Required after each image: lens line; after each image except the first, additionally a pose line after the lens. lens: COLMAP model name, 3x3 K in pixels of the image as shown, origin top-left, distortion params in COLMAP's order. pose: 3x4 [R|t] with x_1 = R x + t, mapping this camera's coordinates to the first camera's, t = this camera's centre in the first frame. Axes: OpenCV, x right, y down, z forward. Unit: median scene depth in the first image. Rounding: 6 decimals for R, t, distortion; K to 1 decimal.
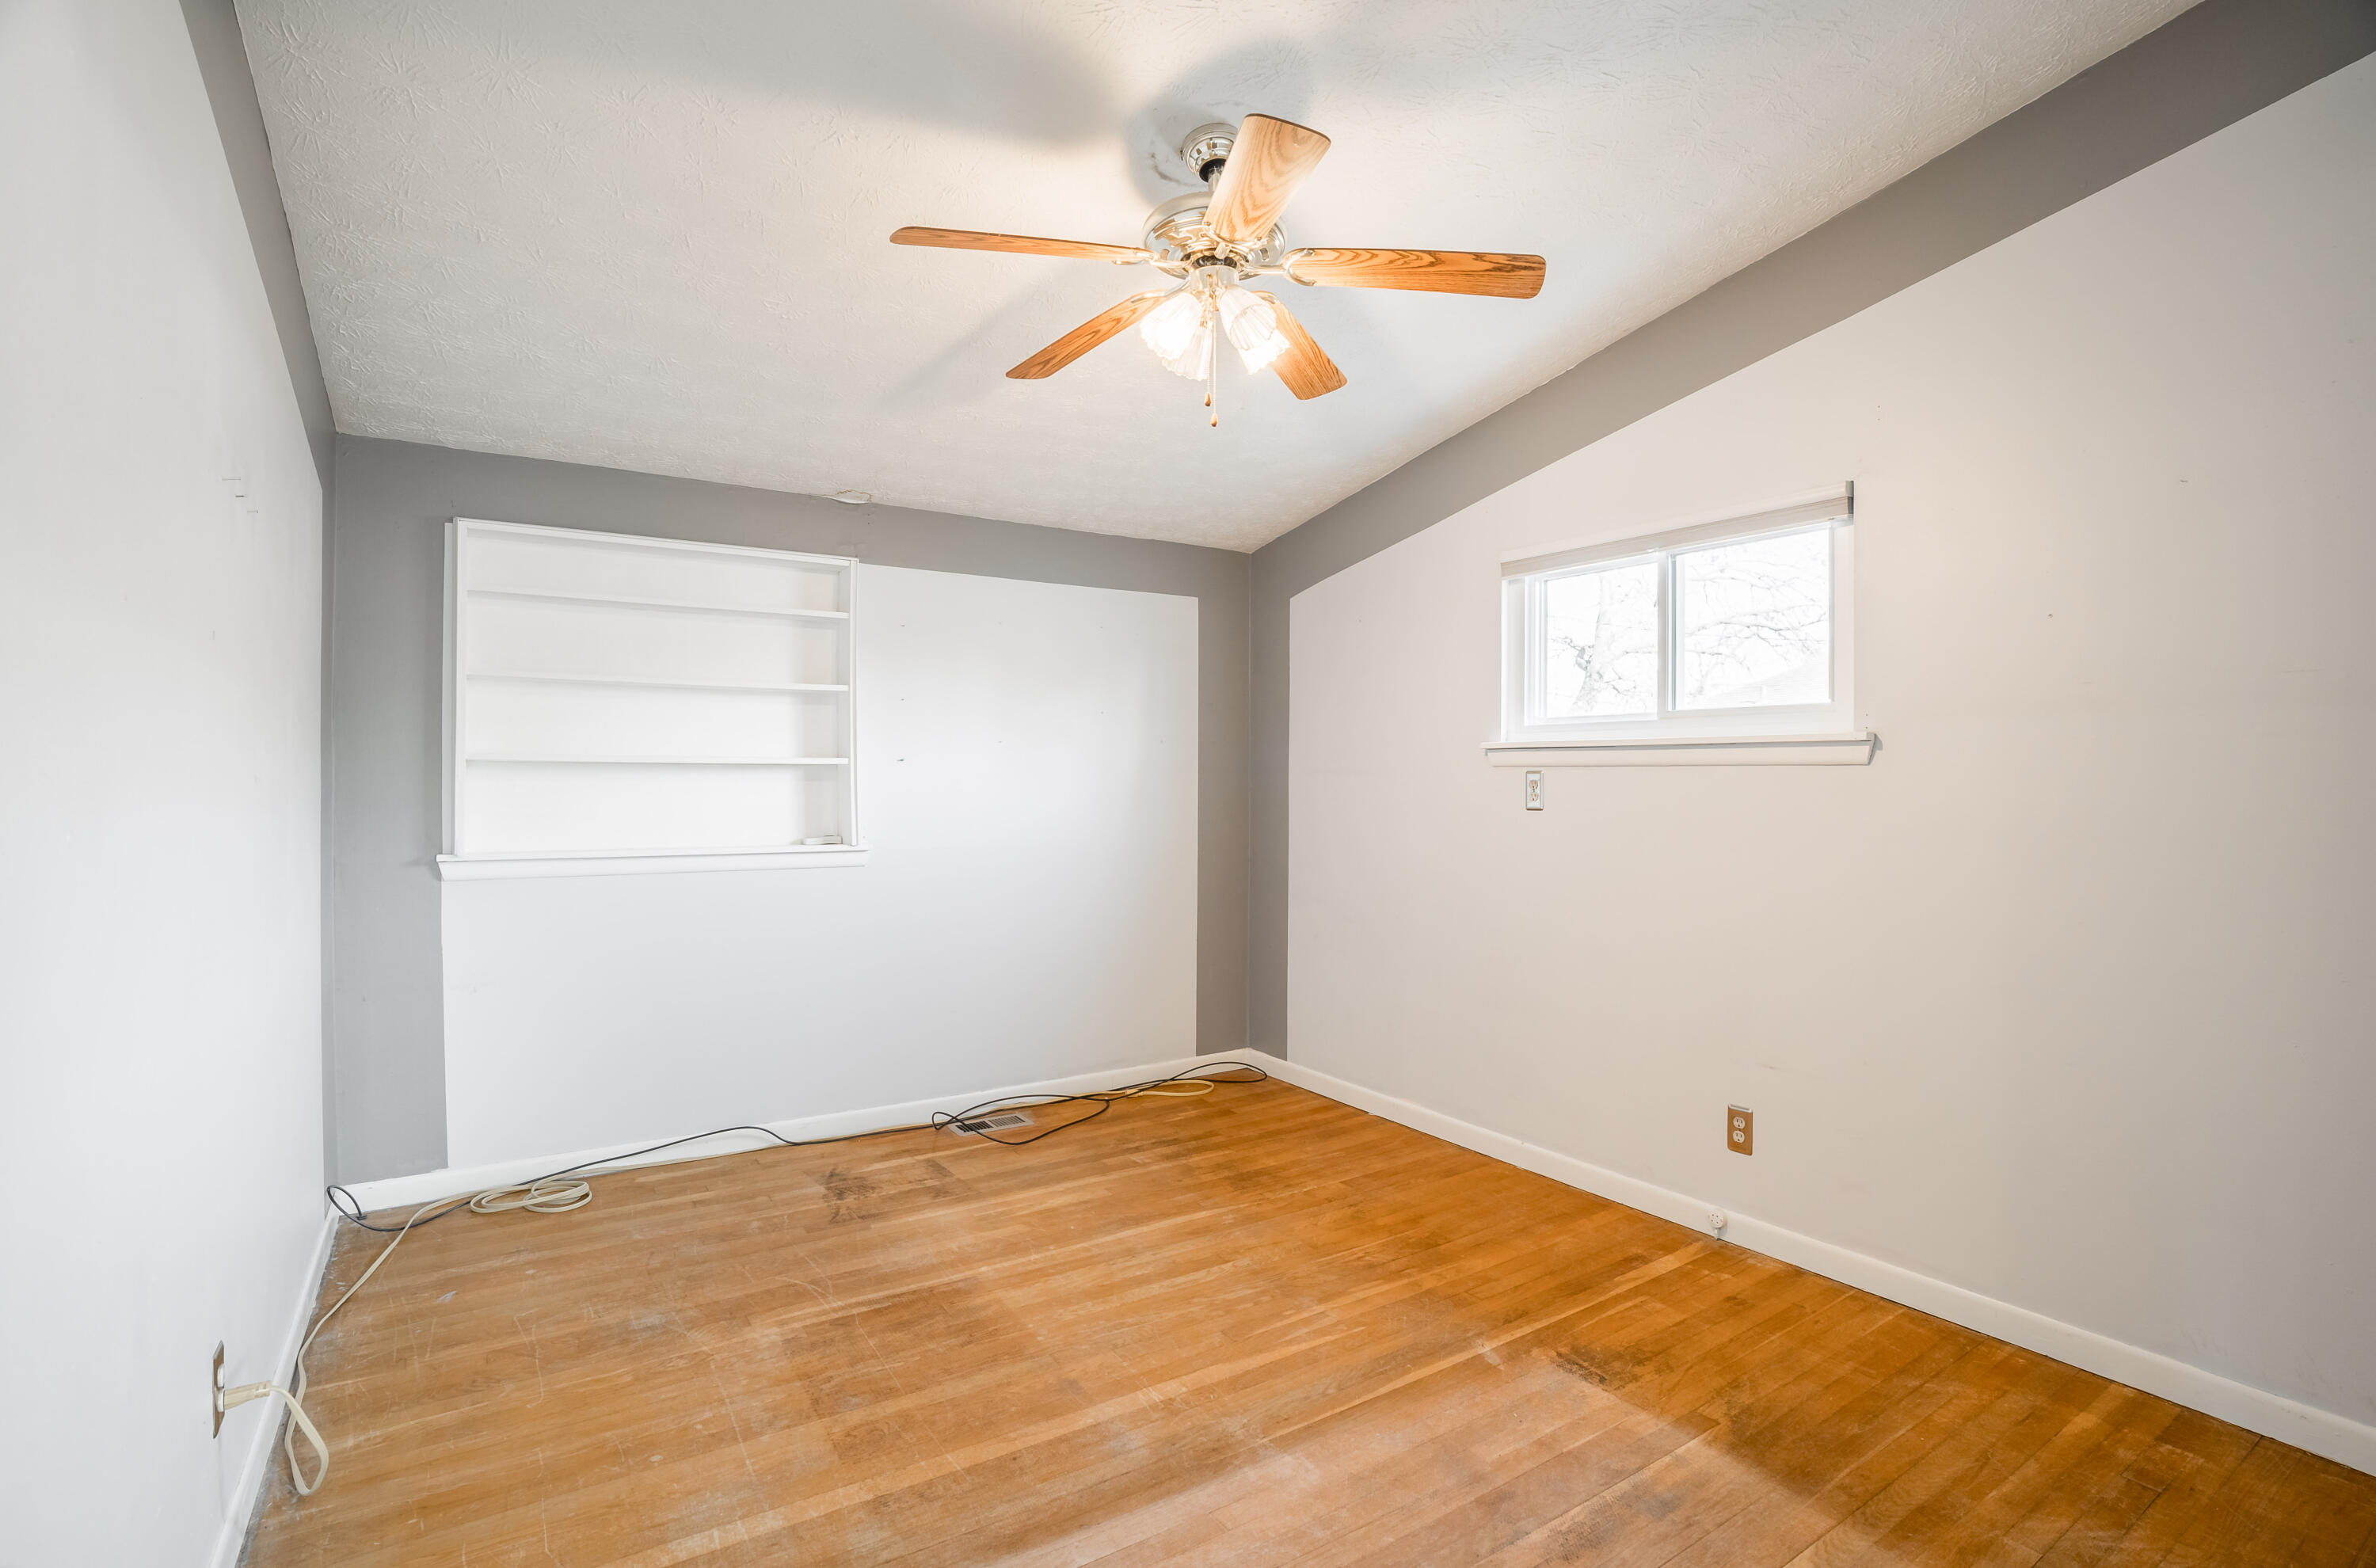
lens RADIAL K [[1105.8, 0, 1188.0], [0, 1105.8, 784.0], [0, 0, 1]] dist [-0.063345, 0.024137]
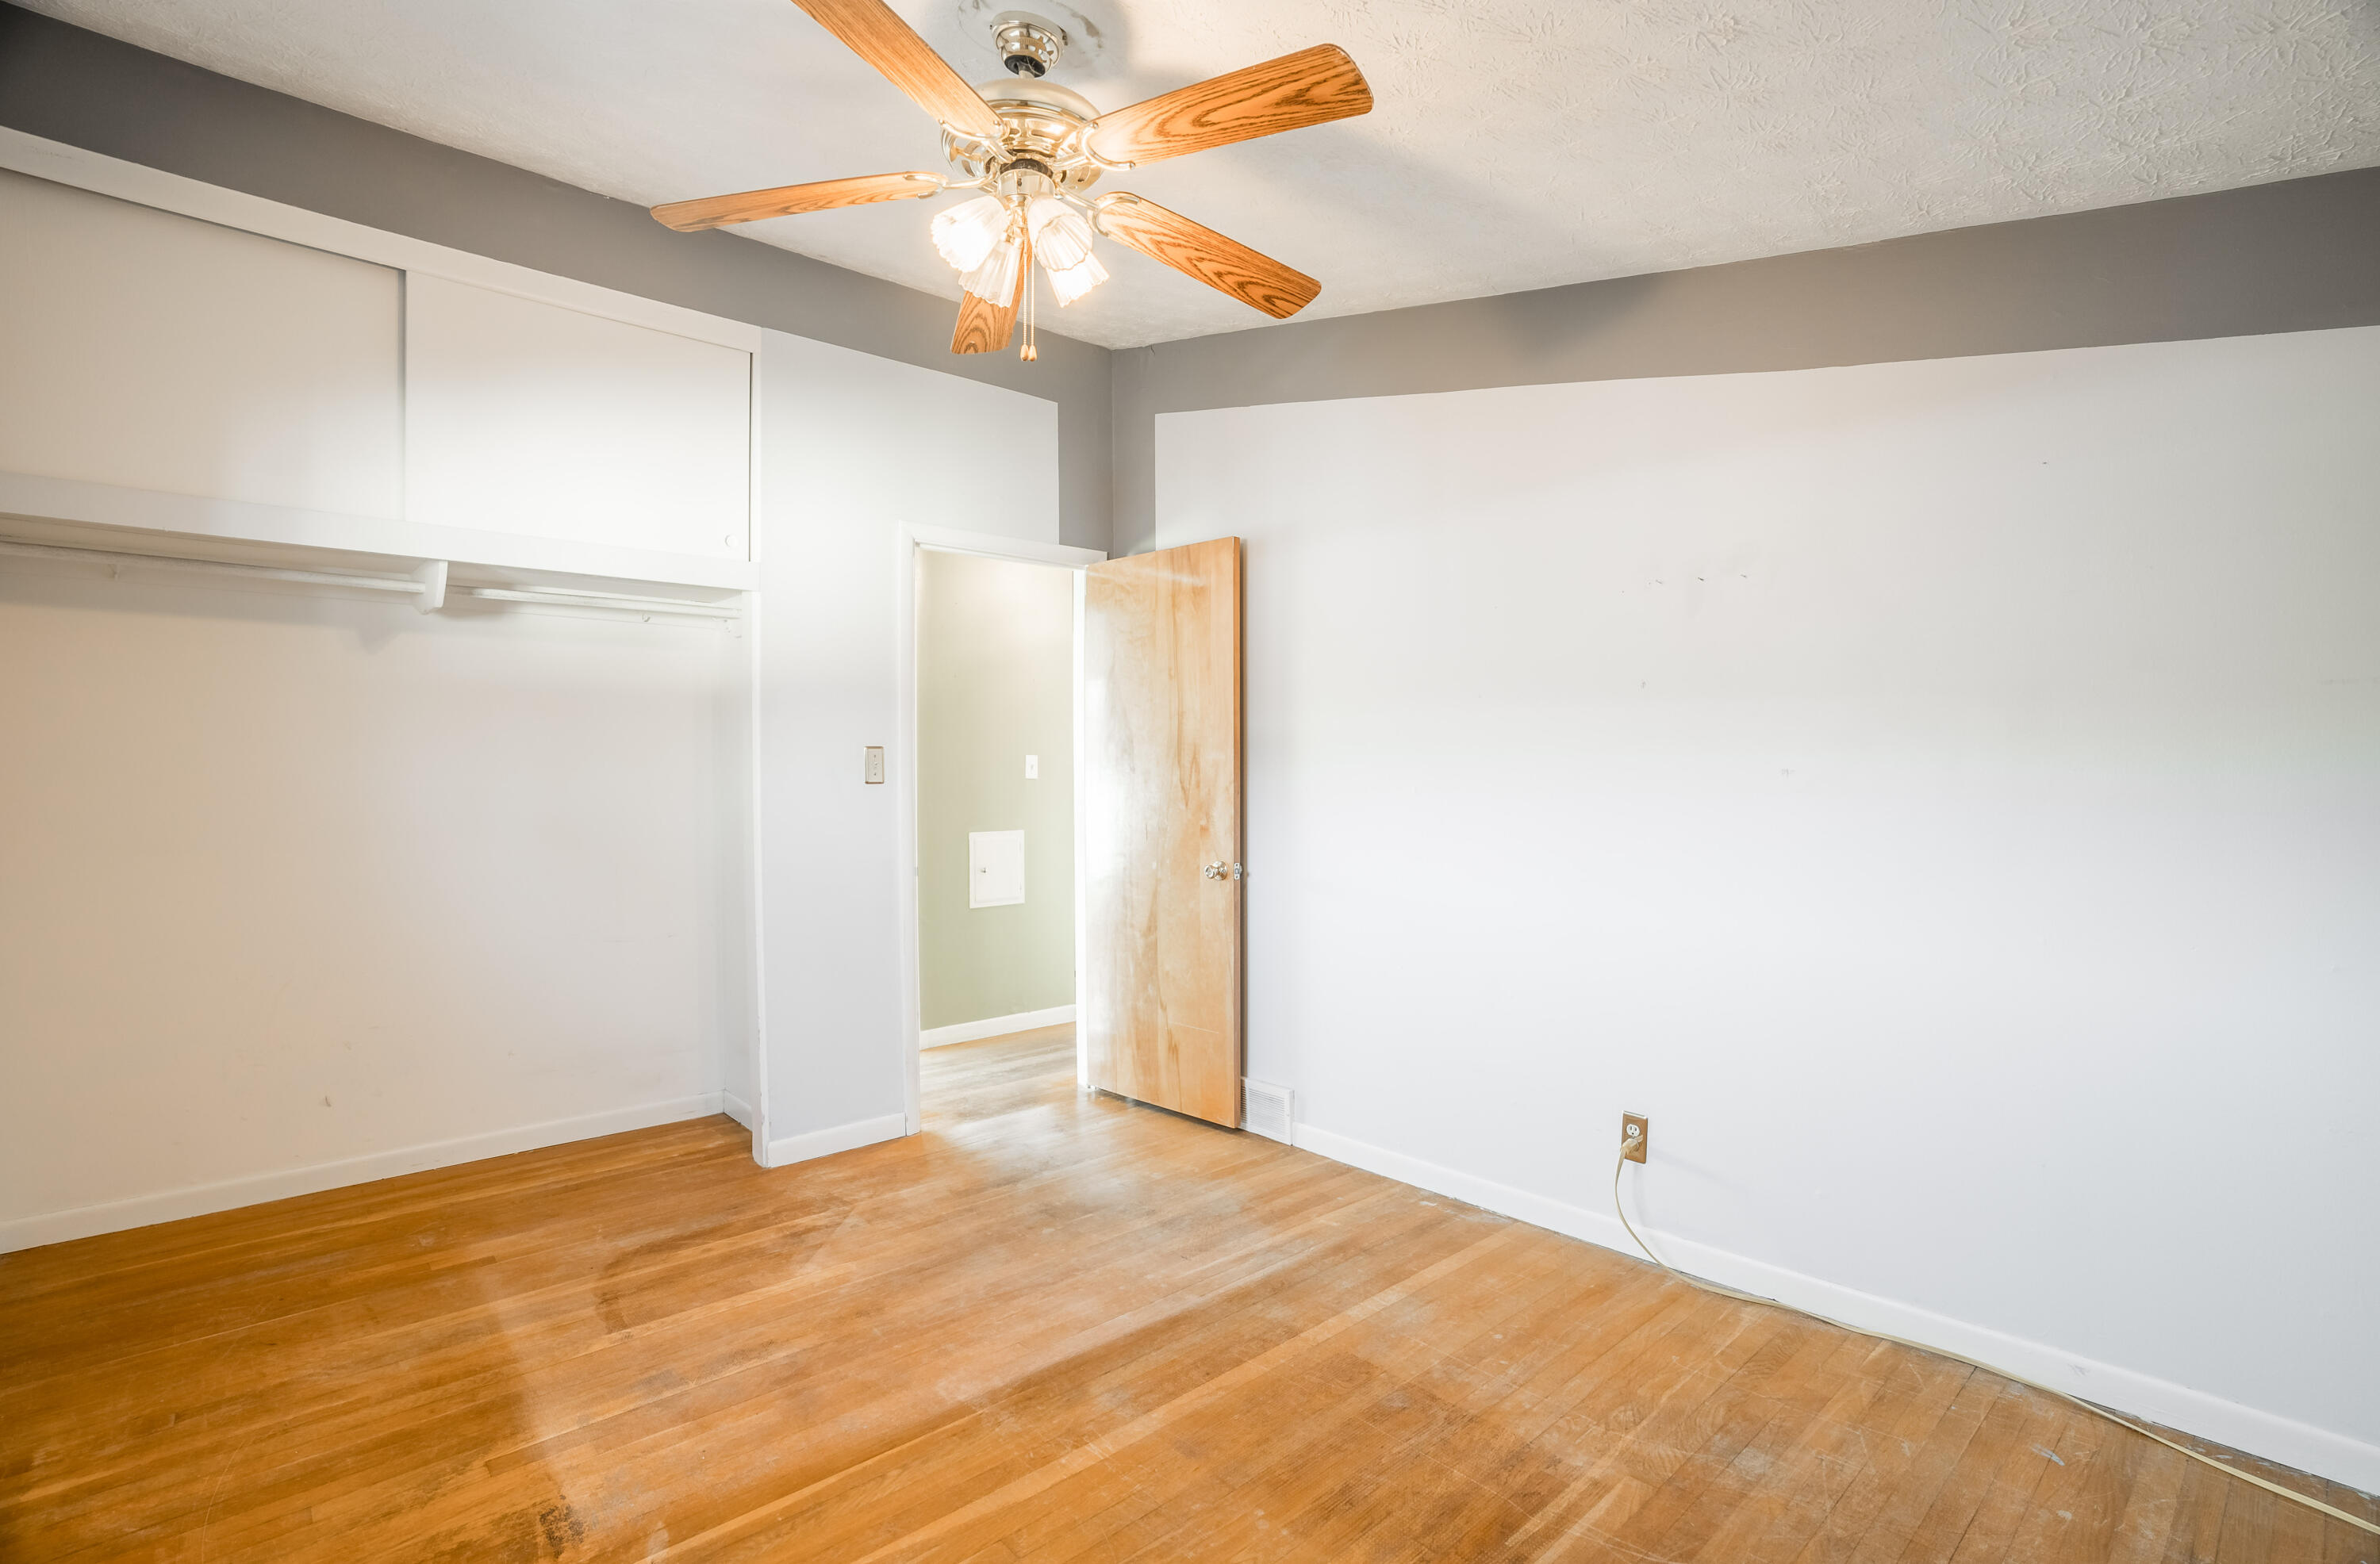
lens RADIAL K [[1102.1, 0, 1187.4], [0, 1102.1, 786.5], [0, 0, 1]] dist [-0.070379, 0.027516]
pose [[-0.987579, 0.001823, -0.157110, 0.035589], [-0.001607, 0.999763, 0.021701, -0.013909], [0.157113, 0.021684, -0.987343, 2.002916]]
